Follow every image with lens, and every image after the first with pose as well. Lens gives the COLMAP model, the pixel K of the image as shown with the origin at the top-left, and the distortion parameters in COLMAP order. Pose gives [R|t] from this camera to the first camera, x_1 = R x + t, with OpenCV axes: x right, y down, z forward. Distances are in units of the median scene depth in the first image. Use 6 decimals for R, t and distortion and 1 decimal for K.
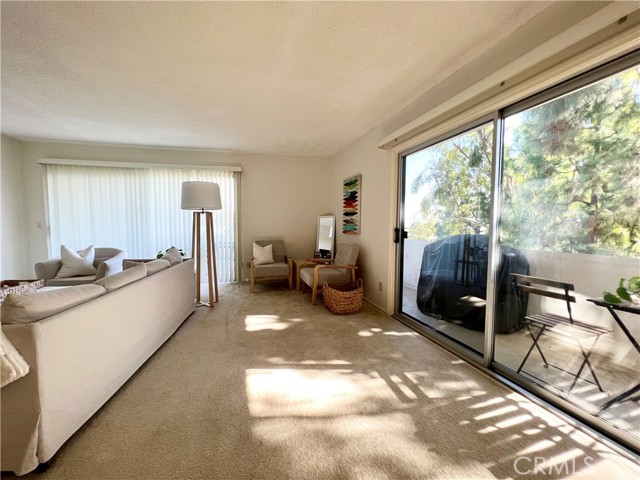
lens RADIAL K [[257.6, 0, 319.0], [0, 257.6, 237.8], [0, 0, 1]] dist [-0.002133, -0.000399]
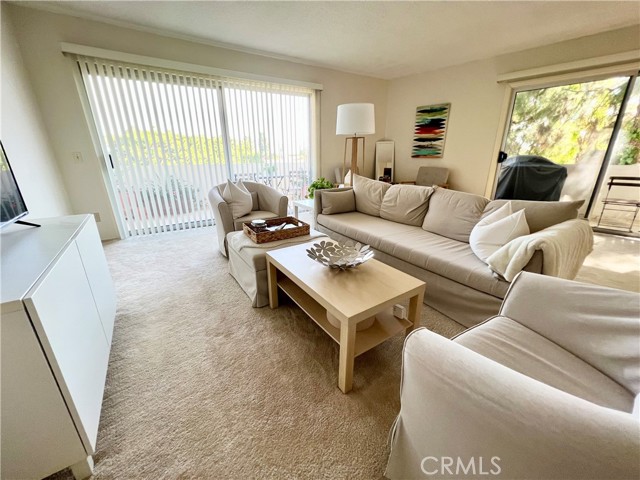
lens RADIAL K [[257.6, 0, 319.0], [0, 257.6, 237.8], [0, 0, 1]] dist [-0.002133, -0.000399]
pose [[0.906804, -0.148654, 0.394472, -0.865419], [0.036871, 0.960143, 0.277066, -0.009327], [-0.419937, -0.236700, 0.876143, 0.097676]]
